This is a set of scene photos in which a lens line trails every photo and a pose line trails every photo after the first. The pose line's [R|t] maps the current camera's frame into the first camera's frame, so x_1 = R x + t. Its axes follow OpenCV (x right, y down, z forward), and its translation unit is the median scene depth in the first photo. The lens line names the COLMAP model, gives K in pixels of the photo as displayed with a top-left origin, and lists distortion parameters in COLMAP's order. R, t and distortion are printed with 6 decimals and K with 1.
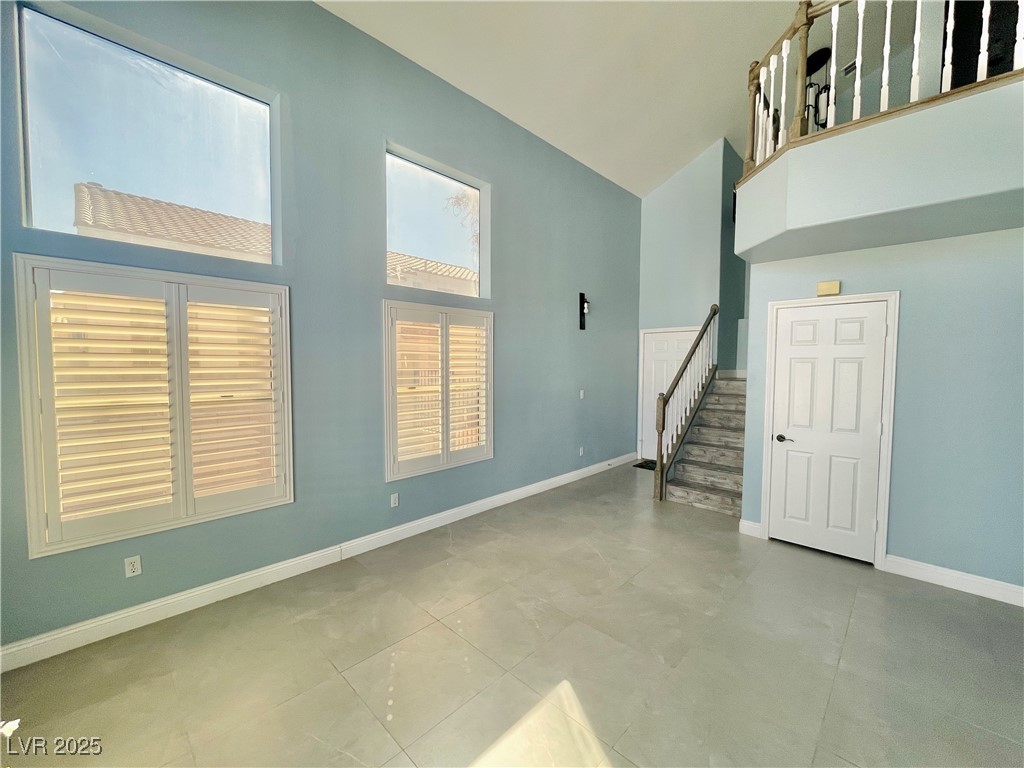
lens RADIAL K [[414.5, 0, 511.9], [0, 414.5, 383.9], [0, 0, 1]] dist [-0.004598, -0.000268]
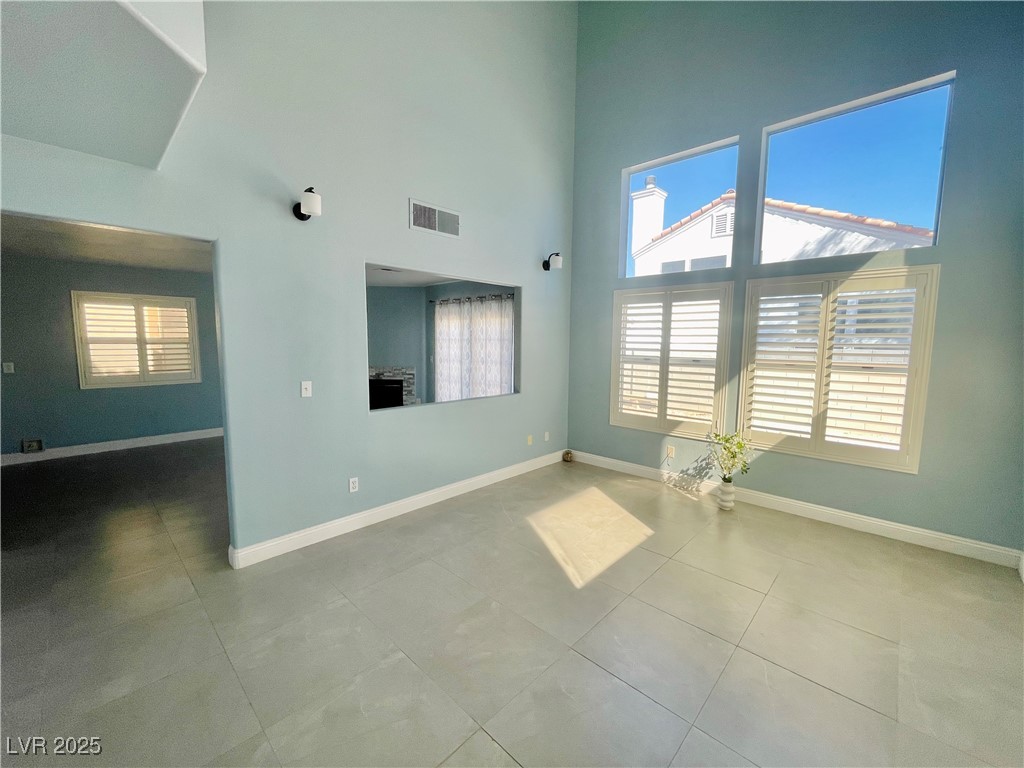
lens RADIAL K [[414.5, 0, 514.2], [0, 414.5, 386.9], [0, 0, 1]] dist [-0.004598, -0.000268]
pose [[-0.999576, -0.015673, -0.024537, 0.174594], [-0.019384, 0.987056, 0.159201, -0.040356], [0.021724, 0.159609, -0.986941, 1.019035]]
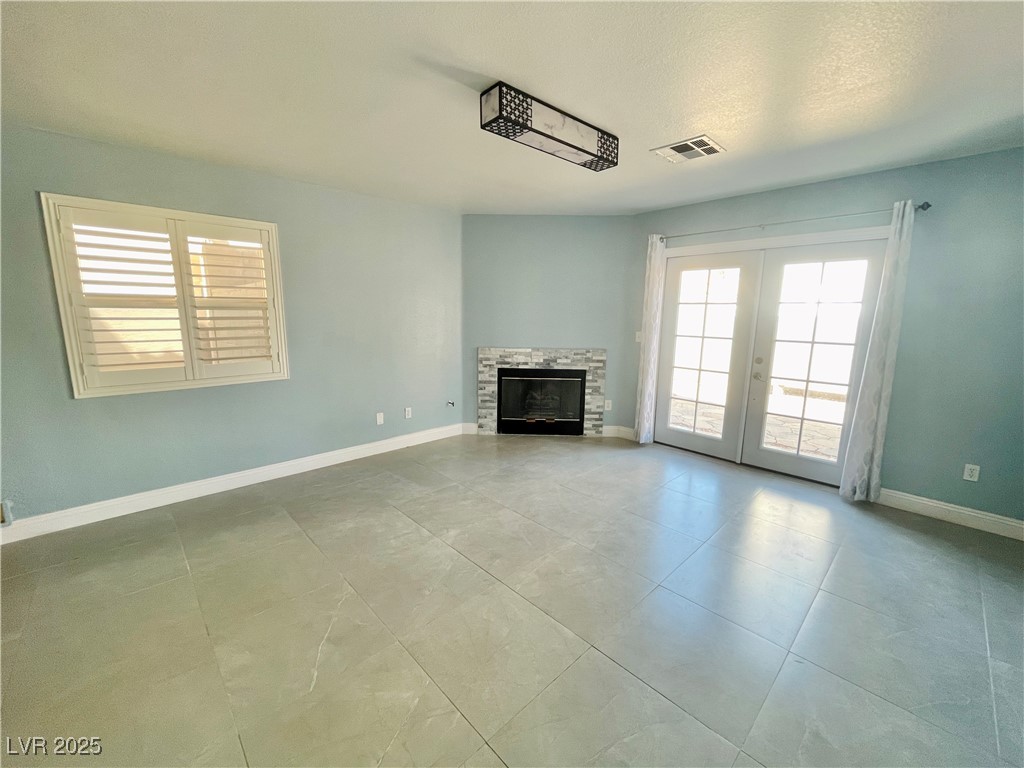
lens RADIAL K [[414.5, 0, 513.2], [0, 414.5, 384.0], [0, 0, 1]] dist [-0.004598, -0.000268]
pose [[-0.999210, -0.025588, 0.030409, 0.756560], [-0.018369, 0.975868, 0.217588, 0.019696], [-0.035243, 0.216857, -0.975567, 0.359577]]
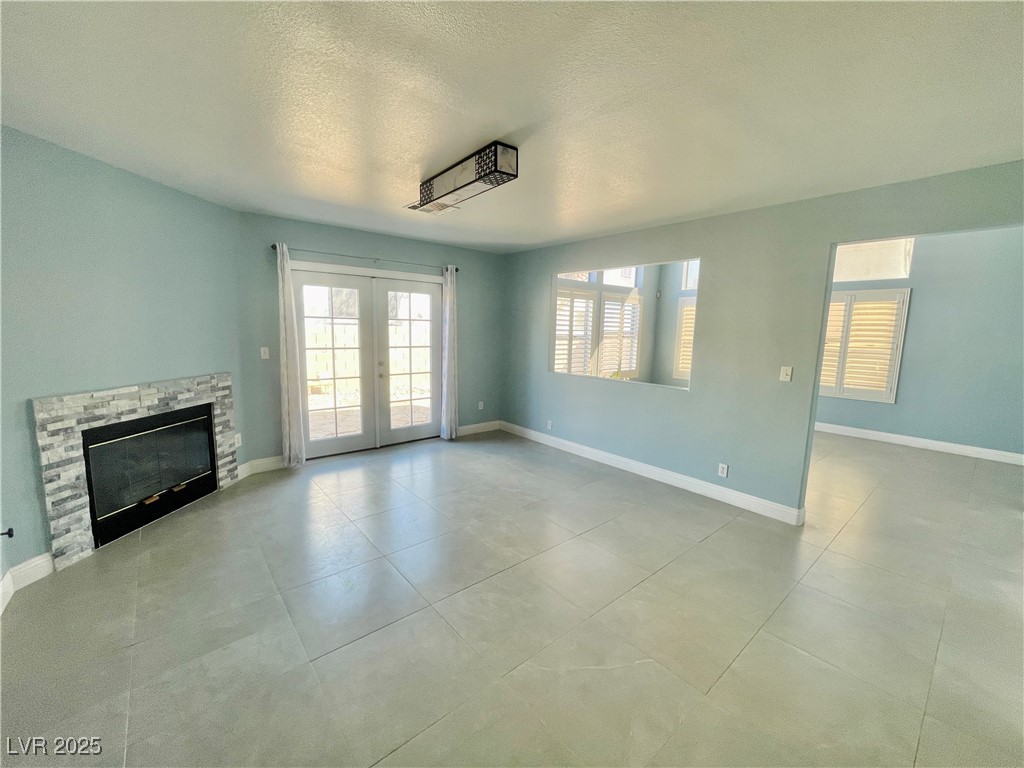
lens RADIAL K [[414.5, 0, 515.0], [0, 414.5, 383.7], [0, 0, 1]] dist [-0.004598, -0.000268]
pose [[-0.087262, 0.127022, -0.988054, 1.343142], [-0.069930, 0.988610, 0.133270, 0.030664], [0.993728, 0.080724, -0.077385, -0.063540]]
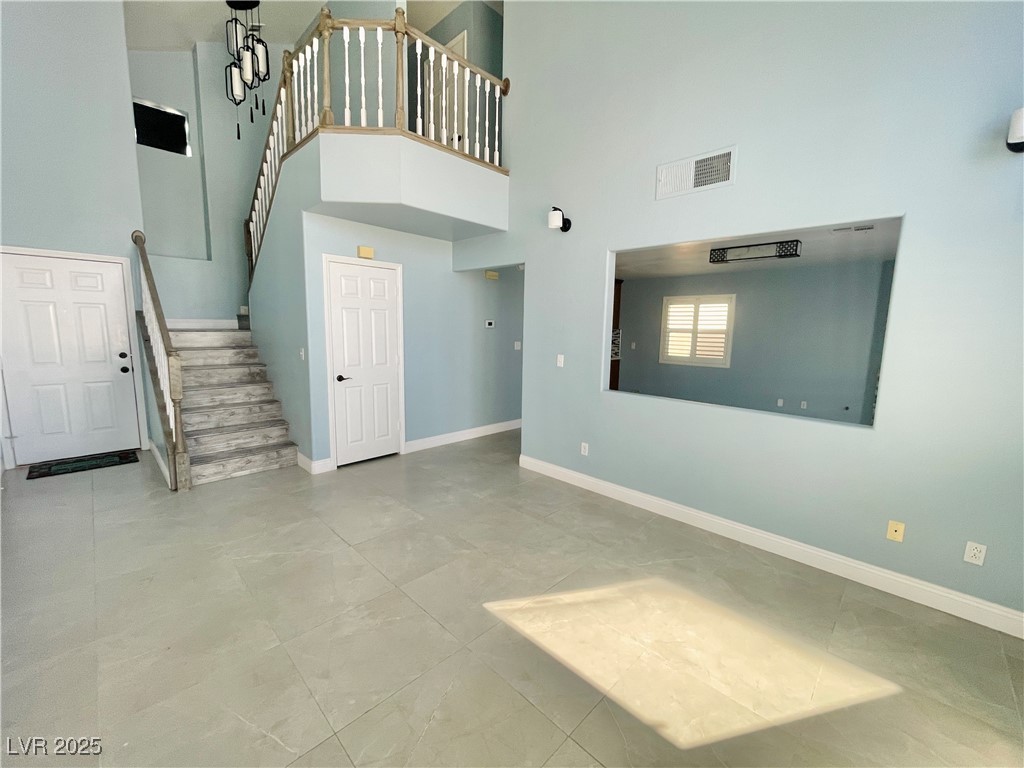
lens RADIAL K [[414.5, 0, 515.7], [0, 414.5, 385.8], [0, 0, 1]] dist [-0.004598, -0.000268]
pose [[-0.001526, -0.148064, 0.988977, -0.409335], [0.028293, 0.988575, 0.148048, -0.004253], [-0.999598, 0.028208, 0.002681, 0.426867]]
